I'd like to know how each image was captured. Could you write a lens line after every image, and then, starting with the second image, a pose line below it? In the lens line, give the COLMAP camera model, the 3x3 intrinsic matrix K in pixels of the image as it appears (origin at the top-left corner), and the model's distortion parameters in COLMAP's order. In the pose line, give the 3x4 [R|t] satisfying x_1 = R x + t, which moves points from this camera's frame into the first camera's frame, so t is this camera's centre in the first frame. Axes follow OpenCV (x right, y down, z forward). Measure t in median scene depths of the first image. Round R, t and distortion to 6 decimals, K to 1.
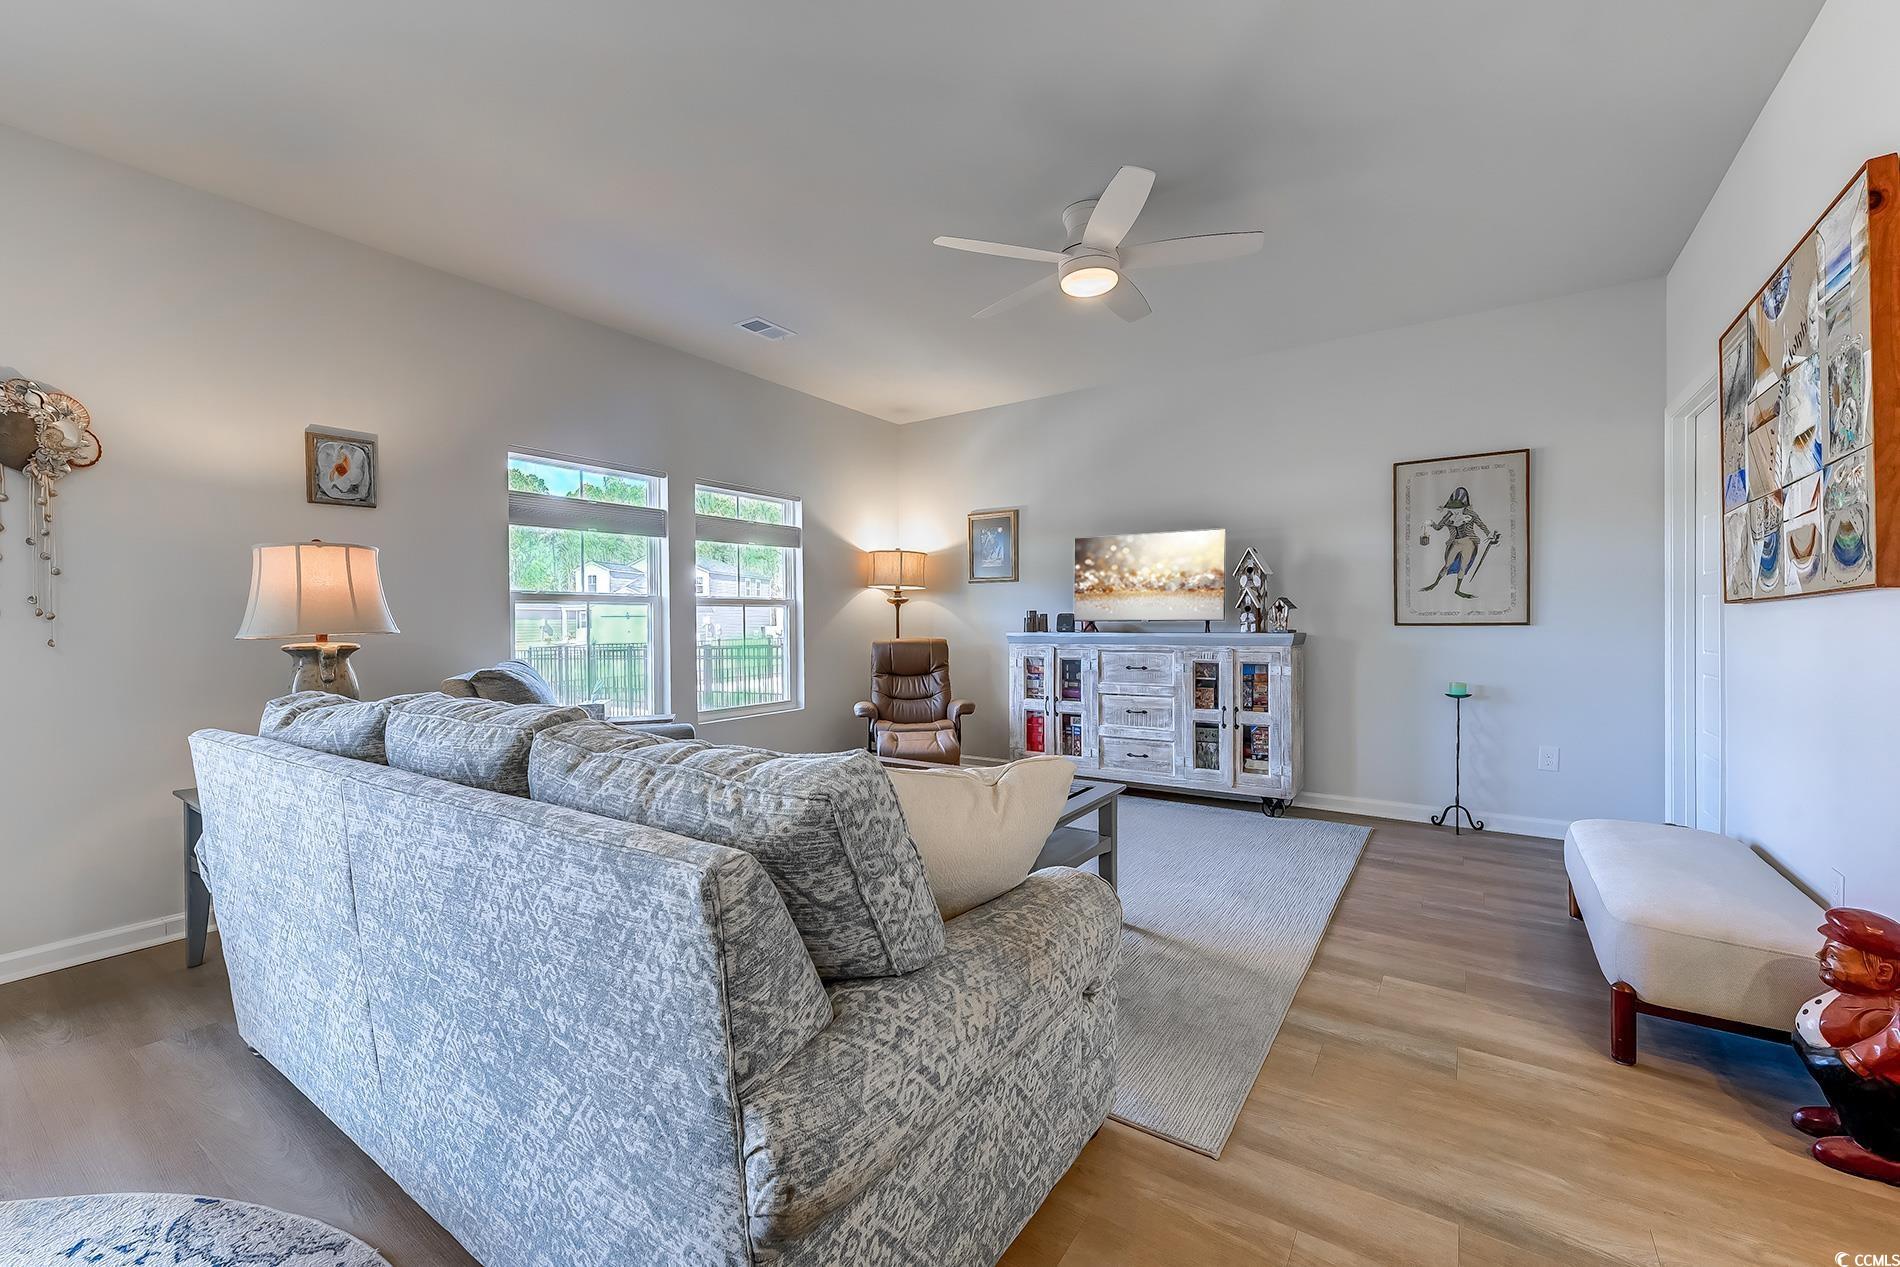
lens RADIAL K [[754.8, 0, 963.3], [0, 754.8, 624.4], [0, 0, 1]] dist [0.003640, 0.000124]
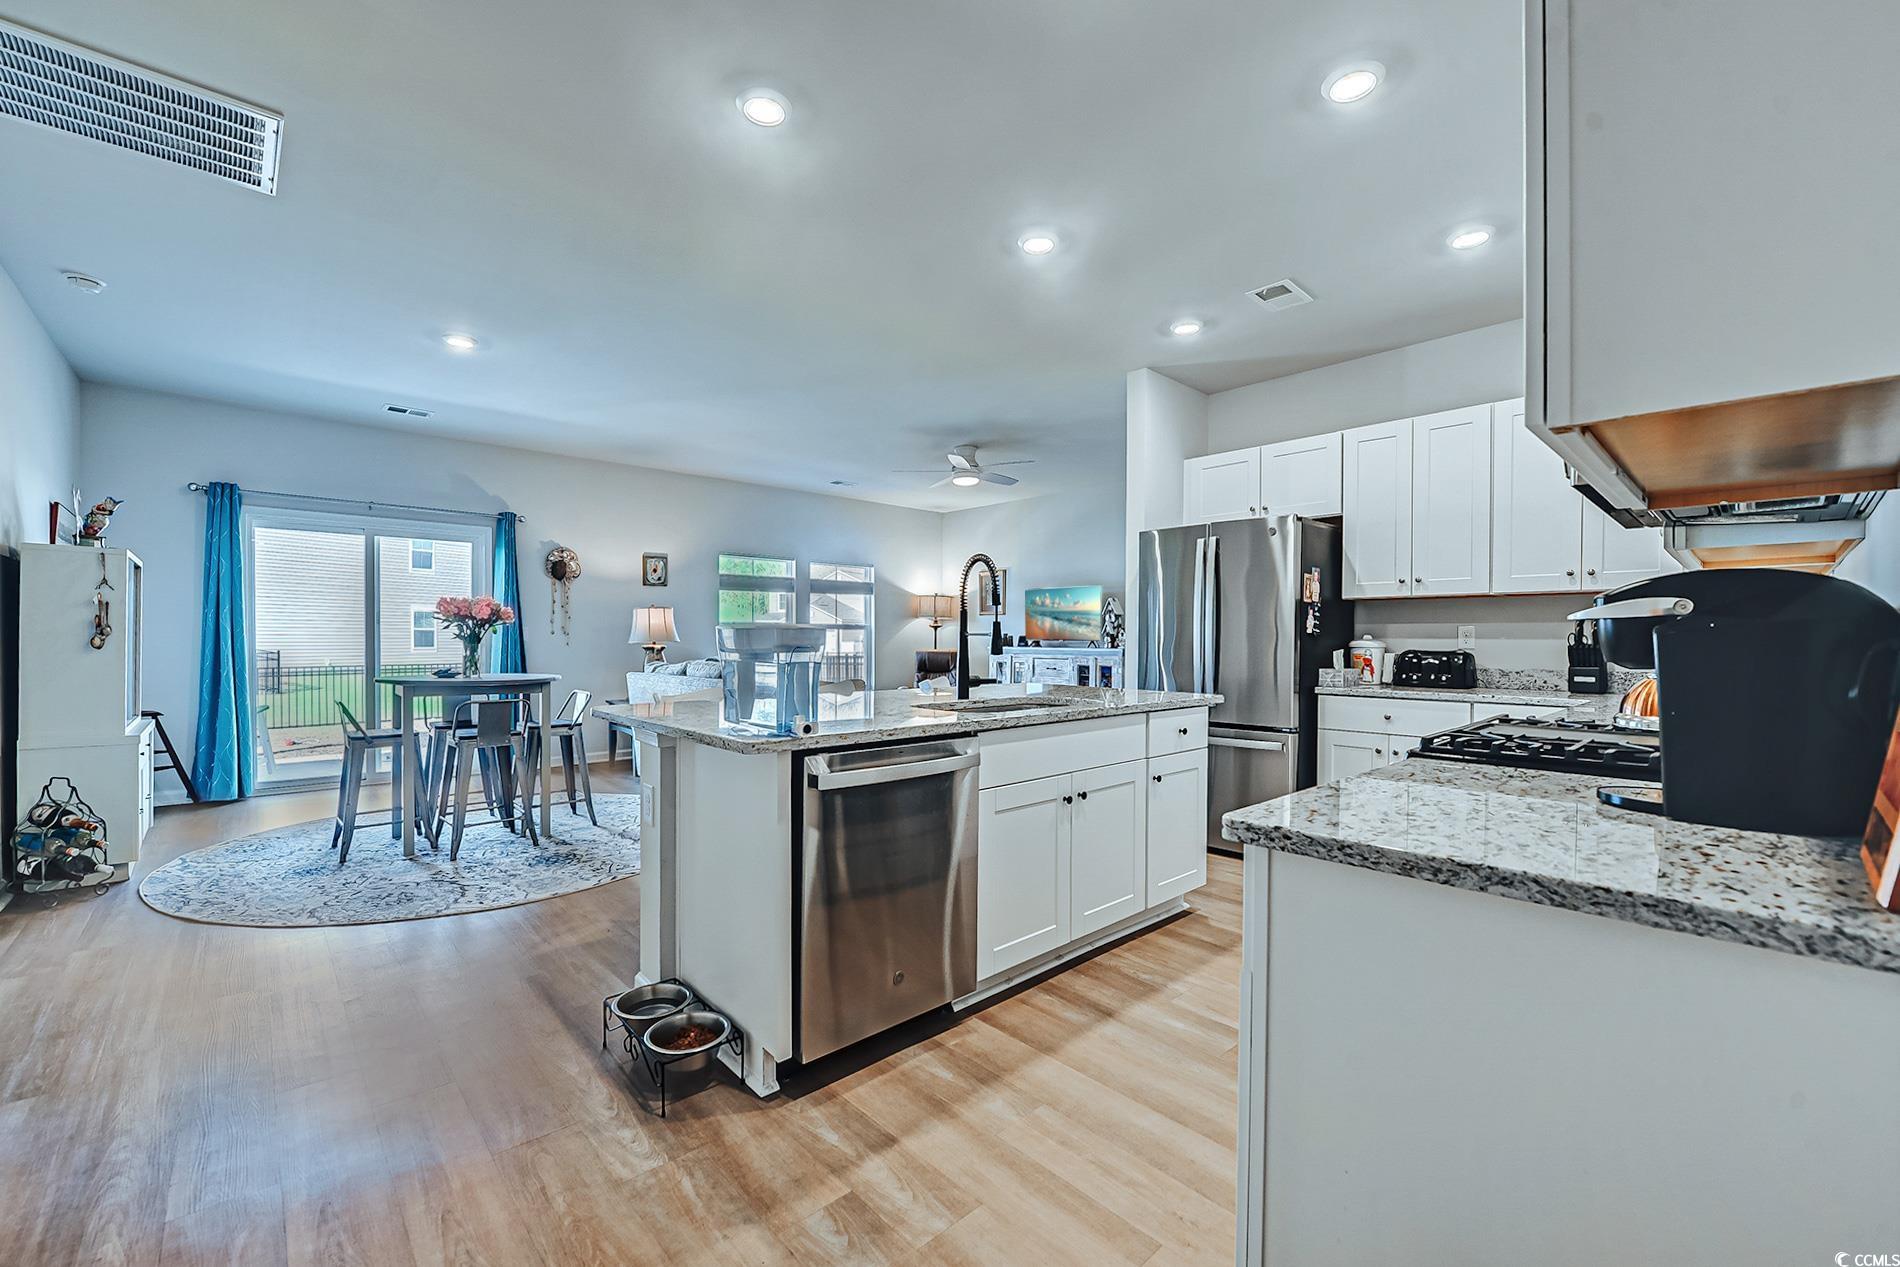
lens RADIAL K [[754.8, 0, 959.8], [0, 754.8, 640.3], [0, 0, 1]] dist [0.003640, 0.000124]
pose [[0.976540, 0.013426, -0.214918, 0.415384], [-0.013639, 0.999907, 0.000490, -0.003911], [0.214905, 0.002453, 0.976632, -0.745151]]
